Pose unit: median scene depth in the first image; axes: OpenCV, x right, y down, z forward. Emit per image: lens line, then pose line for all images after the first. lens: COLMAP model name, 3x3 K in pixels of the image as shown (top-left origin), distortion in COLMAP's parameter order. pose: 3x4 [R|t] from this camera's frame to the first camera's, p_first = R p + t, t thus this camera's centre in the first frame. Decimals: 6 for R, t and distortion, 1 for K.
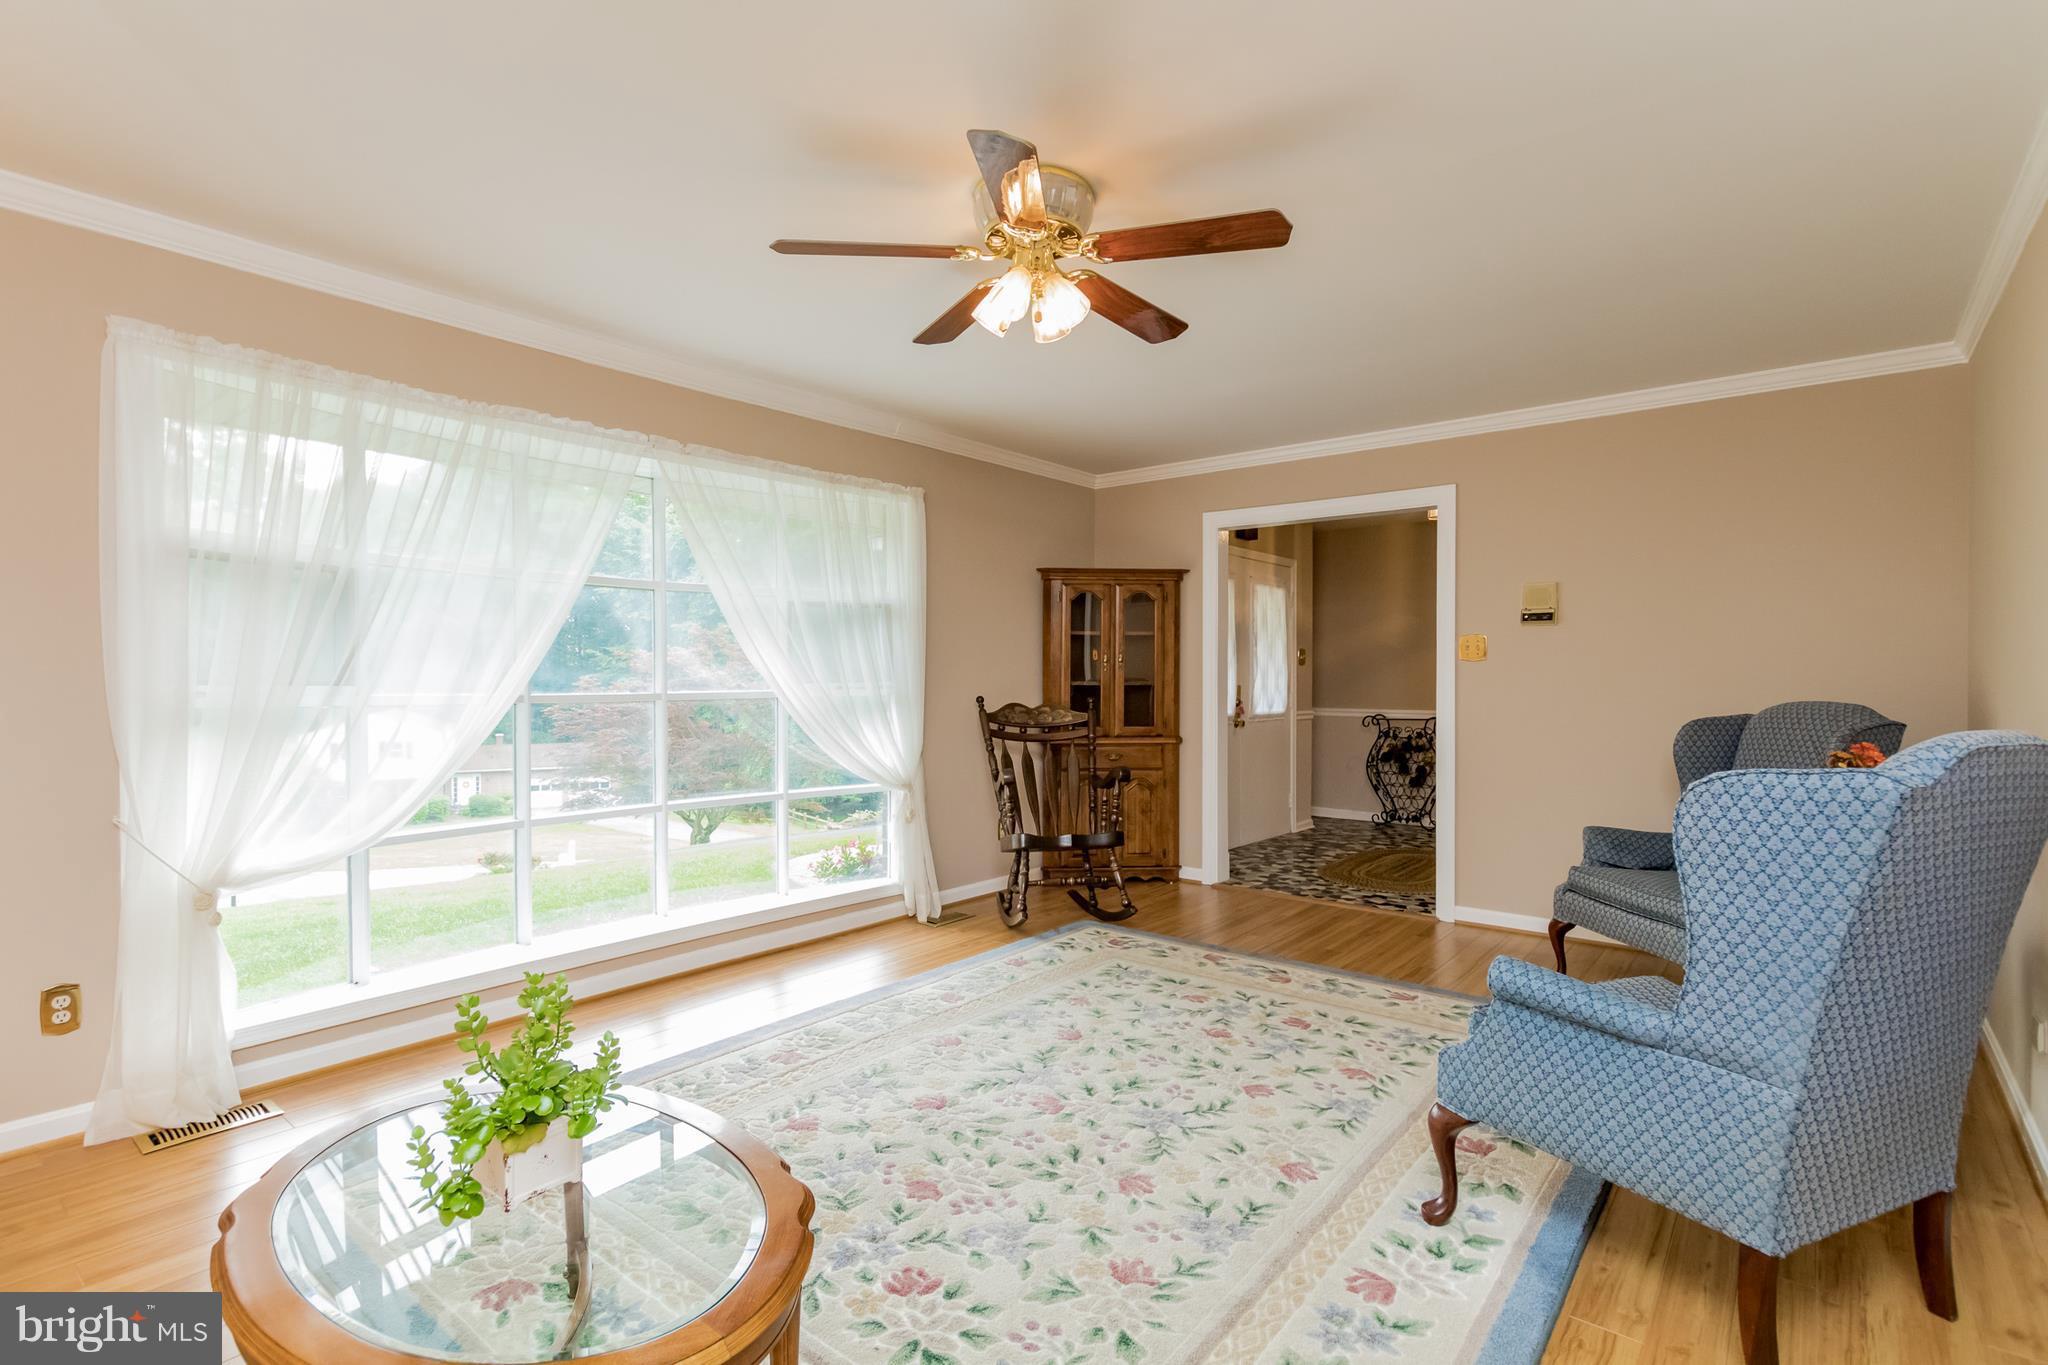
lens RADIAL K [[942.9, 0, 1033.4], [0, 942.9, 677.4], [0, 0, 1]] dist [0.000536, 0.000144]
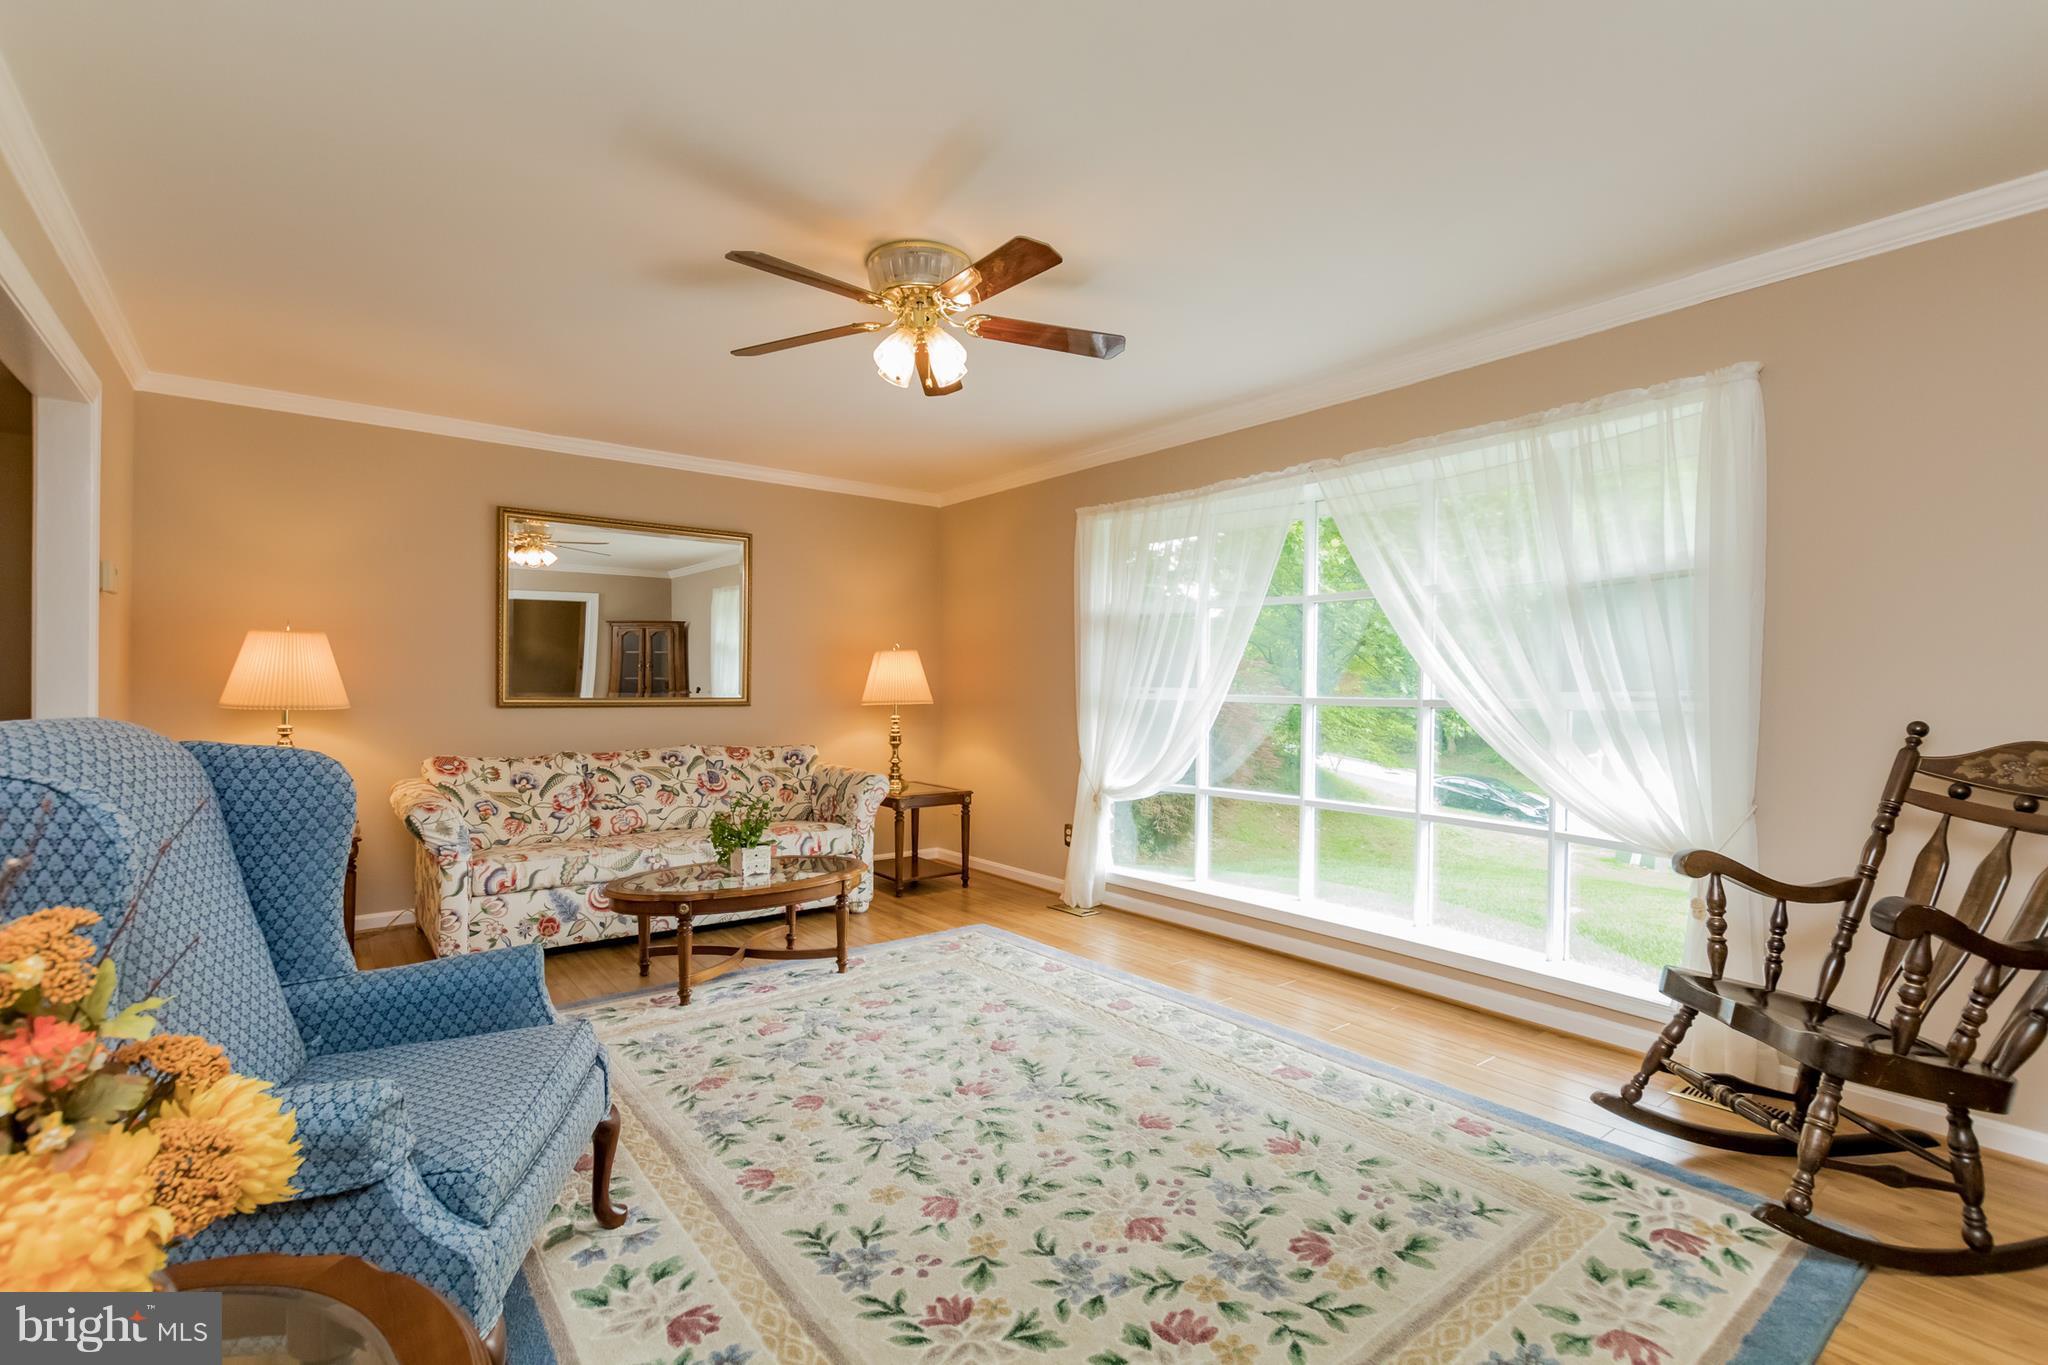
lens RADIAL K [[919.5, 0, 1024.0], [0, 919.5, 682.5], [0, 0, 1]] dist [0.001275, 0.000268]
pose [[-0.211612, -0.006217, -0.977334, 0.762193], [-0.007182, 0.999963, -0.004806, 0.007578], [0.977327, 0.006002, -0.211649, 0.966080]]
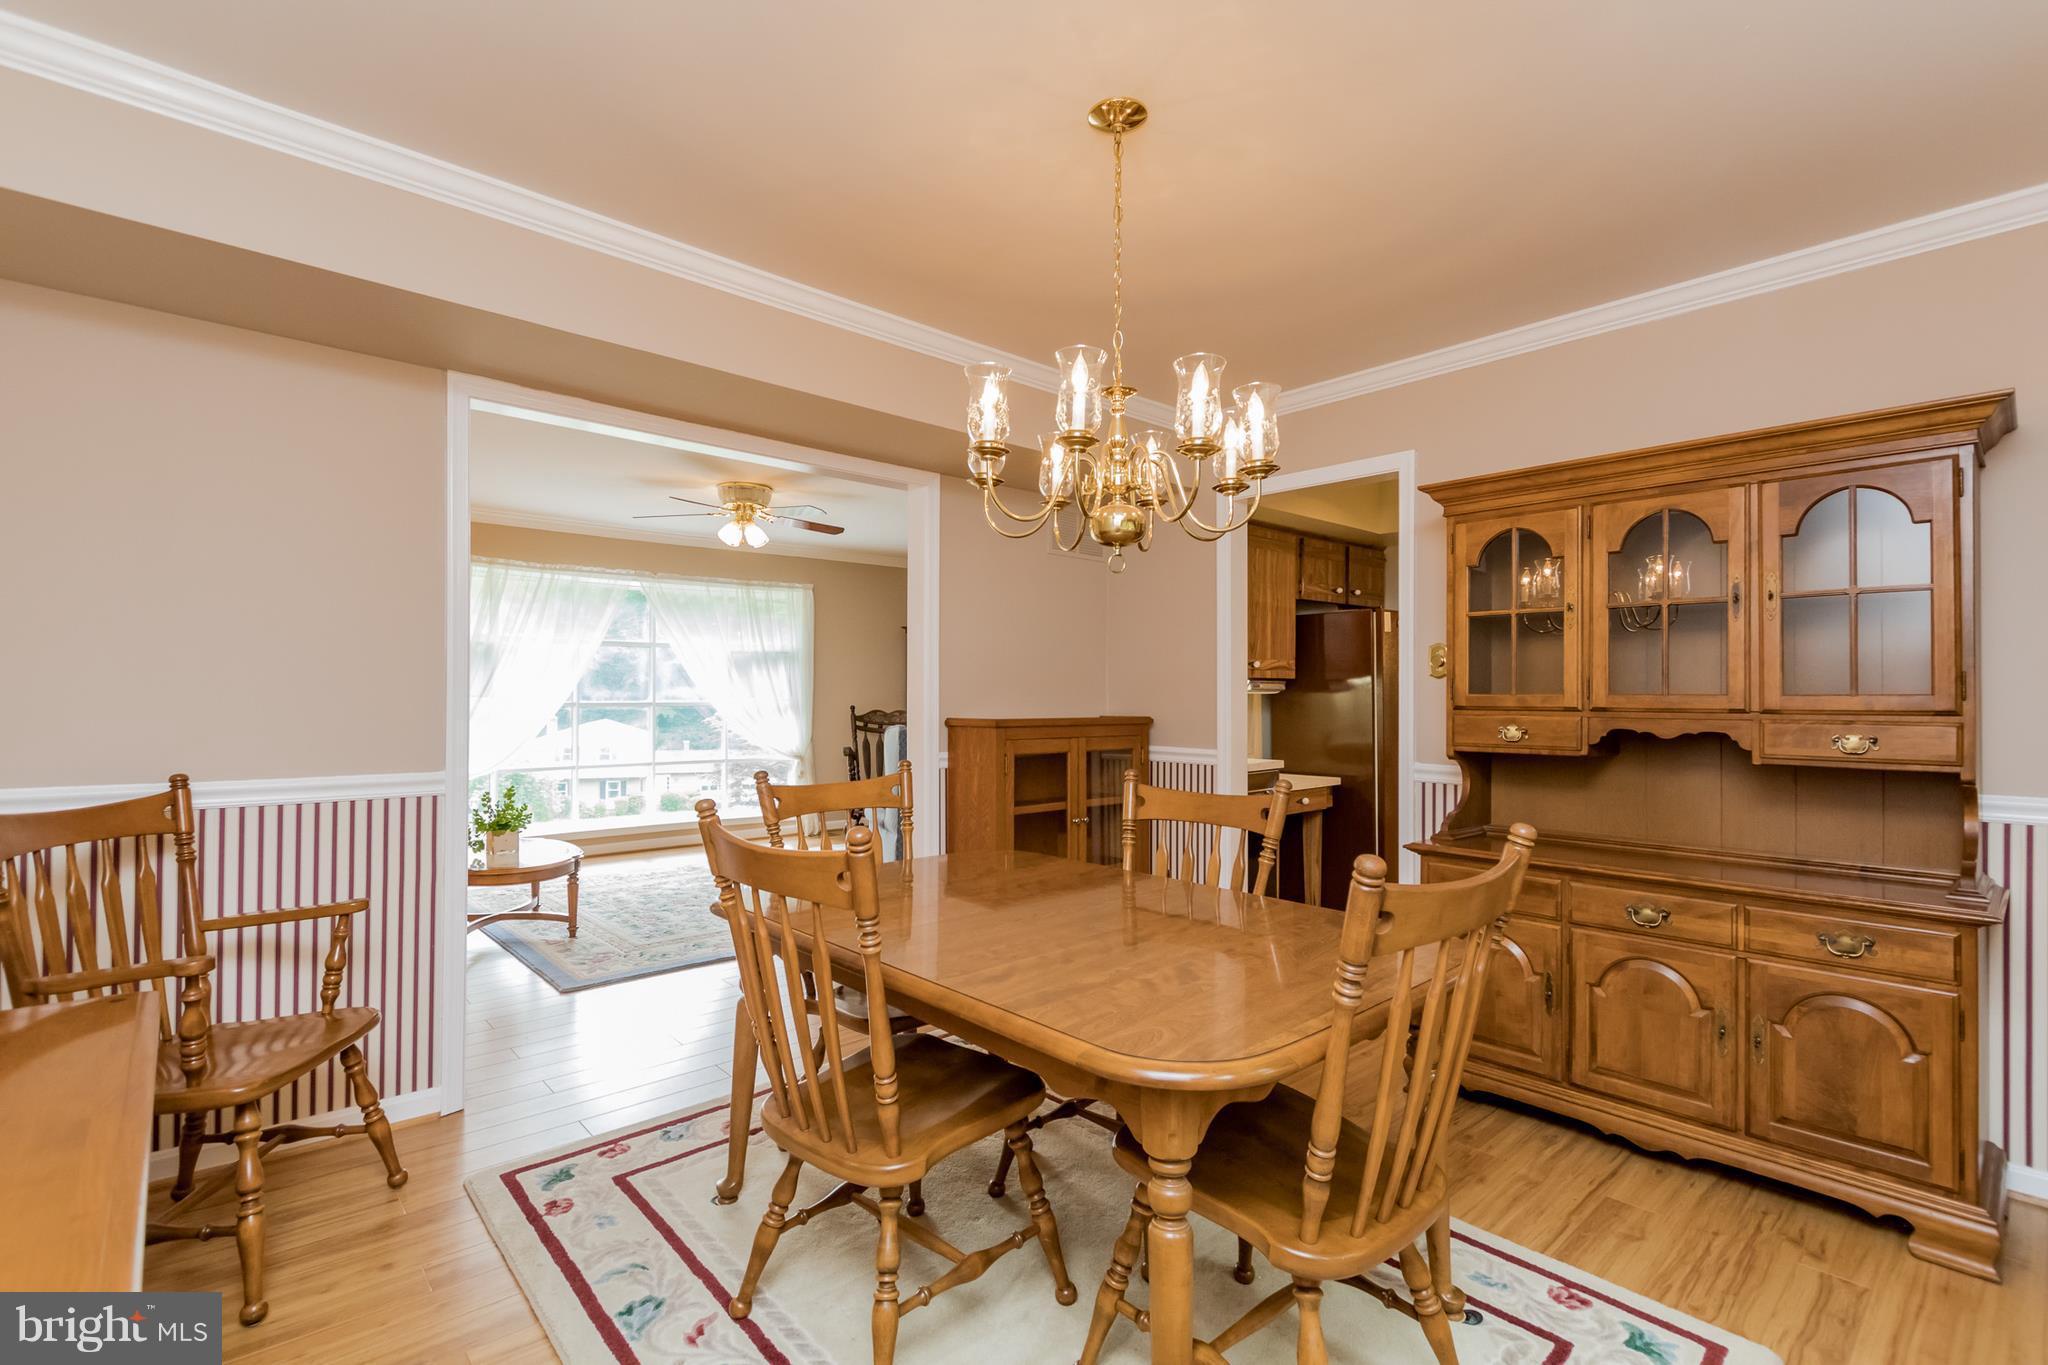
lens RADIAL K [[919.5, 0, 1024.0], [0, 919.5, 682.5], [0, 0, 1]] dist [0.001275, 0.000268]
pose [[0.991319, -0.003269, -0.131439, 0.685465], [0.000902, 0.999837, -0.018057, 0.012942], [0.131476, 0.017782, 0.991160, -0.860588]]
